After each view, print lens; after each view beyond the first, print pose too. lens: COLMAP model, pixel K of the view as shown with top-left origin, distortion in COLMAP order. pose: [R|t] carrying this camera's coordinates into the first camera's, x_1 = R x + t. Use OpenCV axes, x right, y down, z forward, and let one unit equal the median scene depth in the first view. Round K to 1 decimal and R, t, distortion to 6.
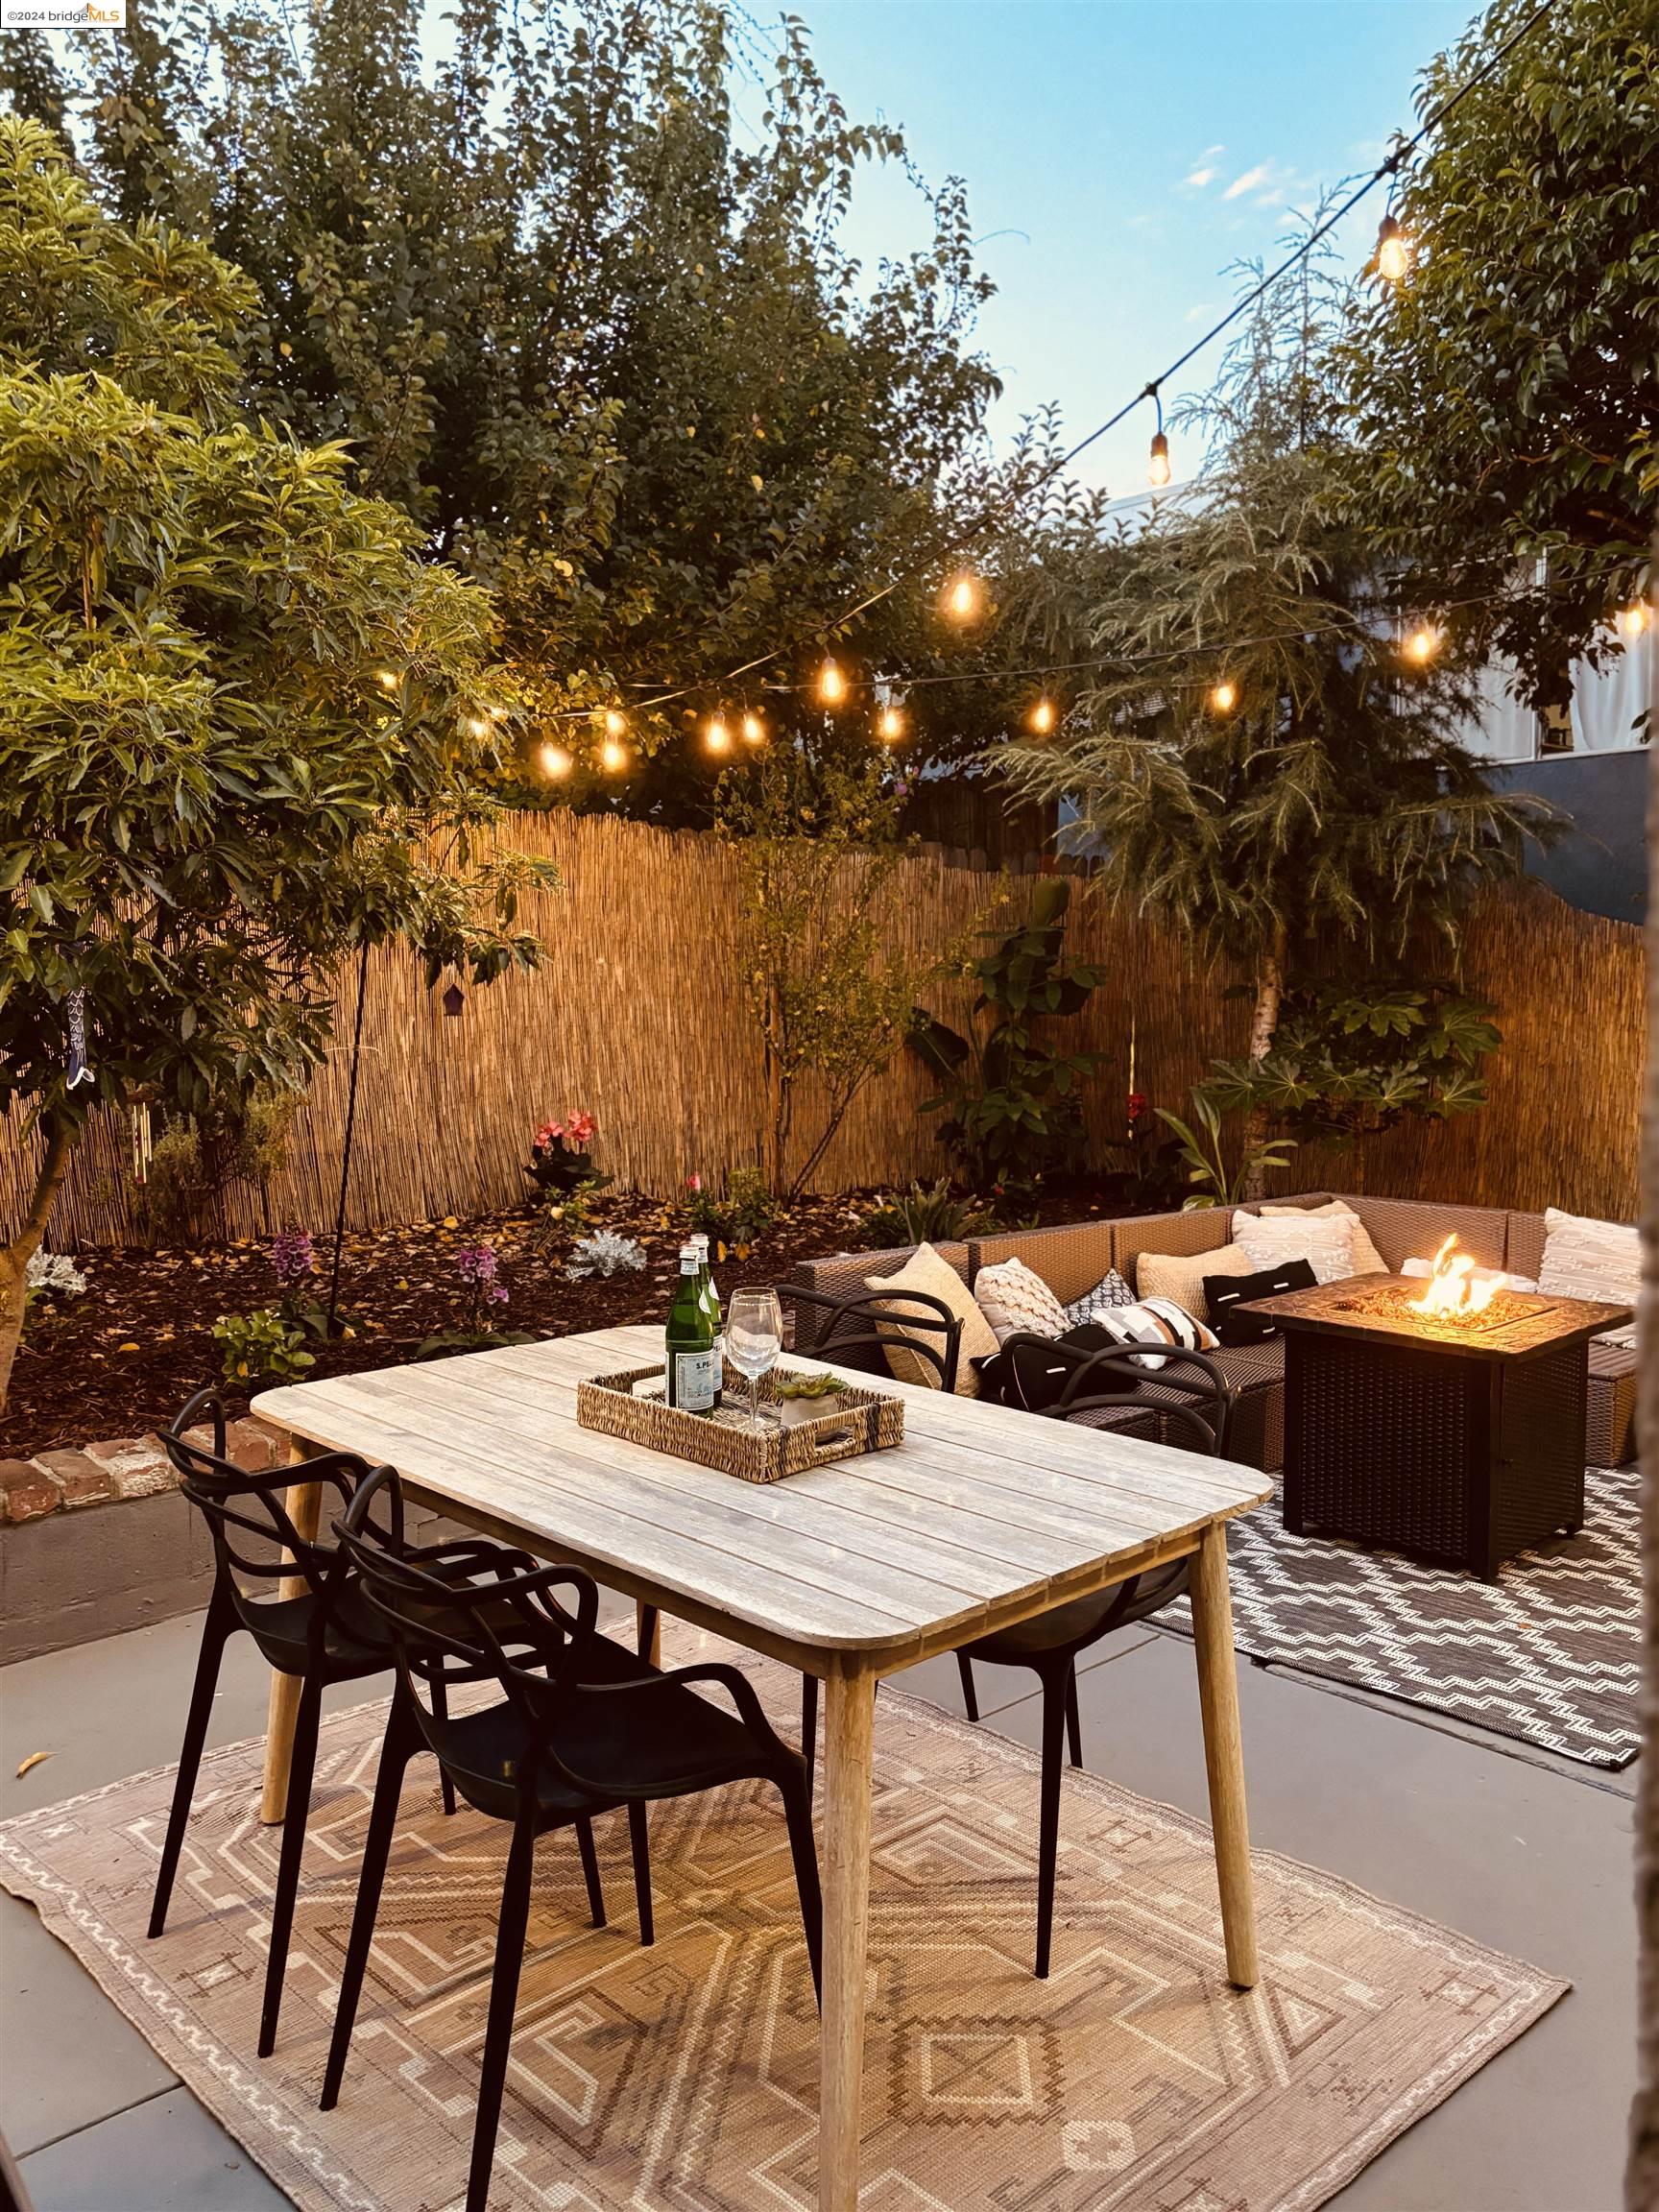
lens RADIAL K [[1756.6, 0, 852.3], [0, 1756.6, 1106.9], [0, 0, 1]] dist [0.050449, -0.061217]
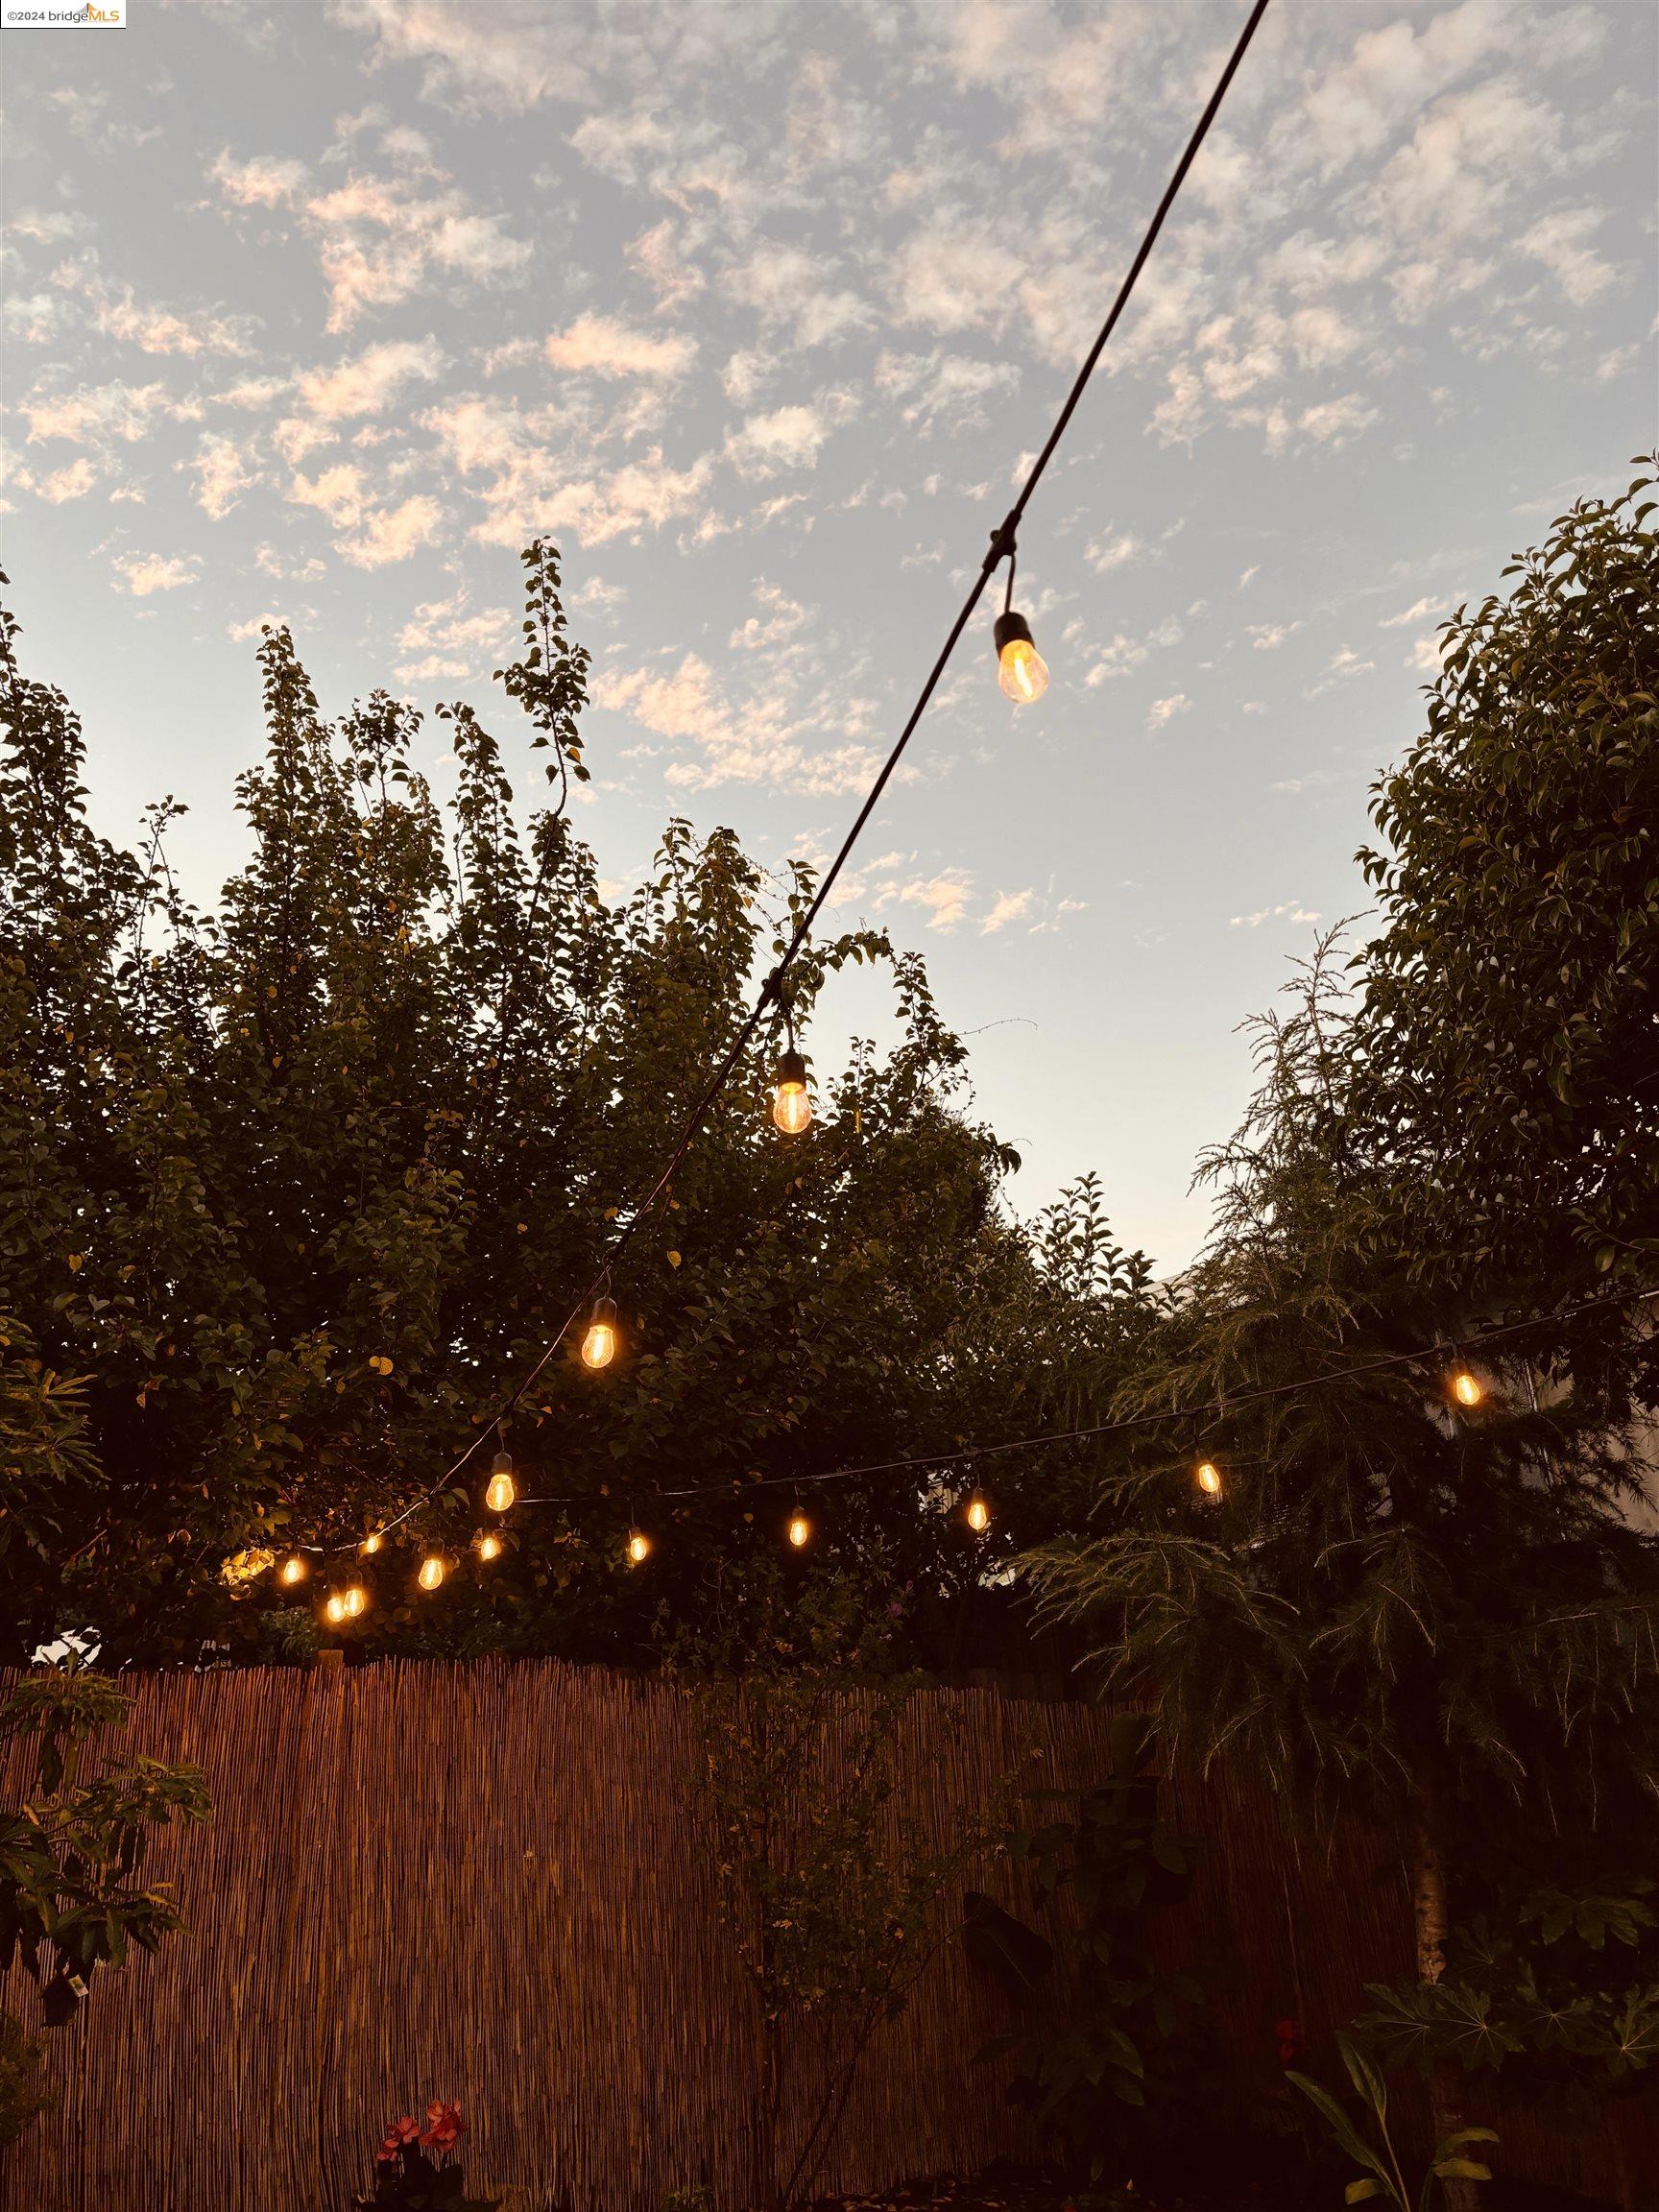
lens RADIAL K [[1645.9, 0, 830.3], [0, 1645.9, 1093.5], [0, 0, 1]] dist [0.053368, -0.061012]
pose [[0.988230, -0.085320, -0.126968, 0.136826], [0.018673, 0.891084, -0.453454, -0.059071], [0.151828, 0.445746, 0.882190, 0.270633]]
